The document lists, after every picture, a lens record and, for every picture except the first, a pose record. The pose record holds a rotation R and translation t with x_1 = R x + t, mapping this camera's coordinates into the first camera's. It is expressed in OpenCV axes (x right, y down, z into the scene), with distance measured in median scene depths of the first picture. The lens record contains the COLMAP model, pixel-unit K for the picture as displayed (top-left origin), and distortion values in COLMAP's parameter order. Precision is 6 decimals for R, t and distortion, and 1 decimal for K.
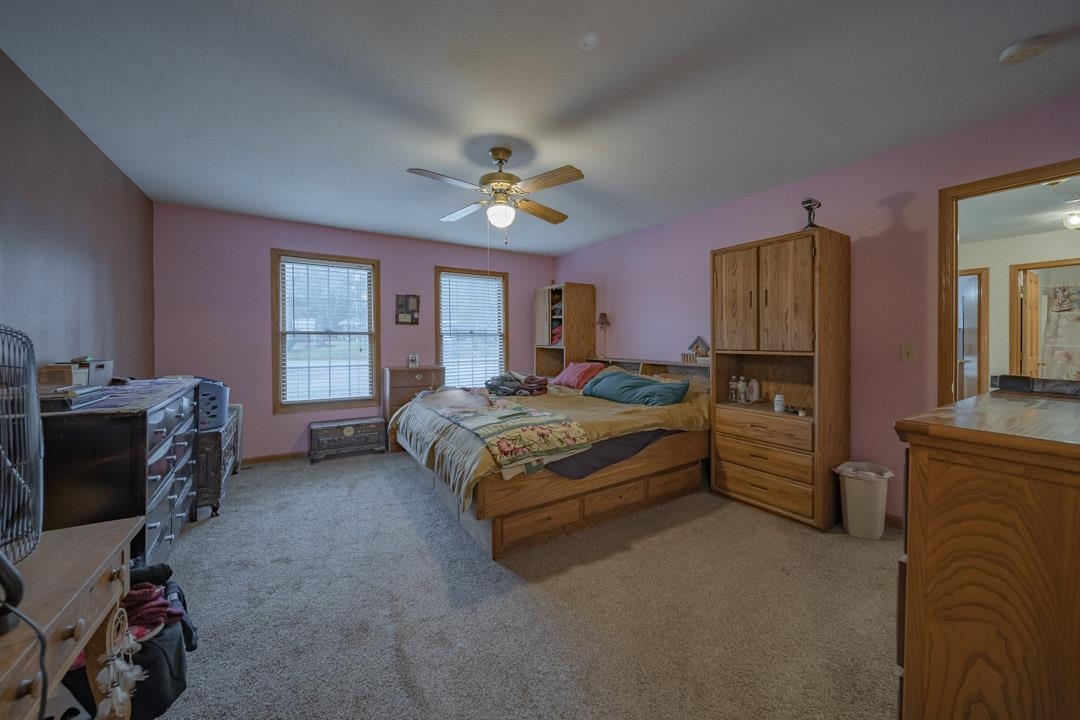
lens RADIAL K [[388.5, 0, 543.6], [0, 388.5, 344.3], [0, 0, 1]] dist [0.000922, -0.000022]
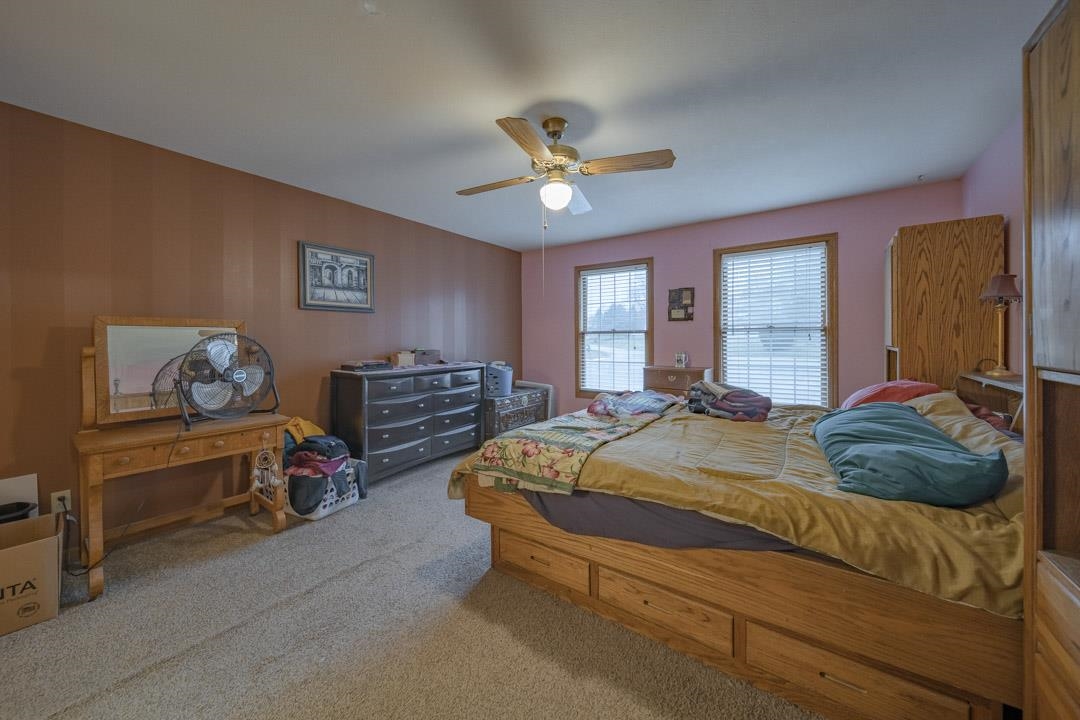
lens RADIAL K [[393.9, 0, 542.7], [0, 393.9, 340.8], [0, 0, 1]] dist [-0.002191, -0.000400]
pose [[0.370526, 0.002087, -0.928820, 0.456361], [-0.005245, 0.999986, 0.000155, -0.003355], [0.928807, 0.004814, 0.370532, 0.419217]]
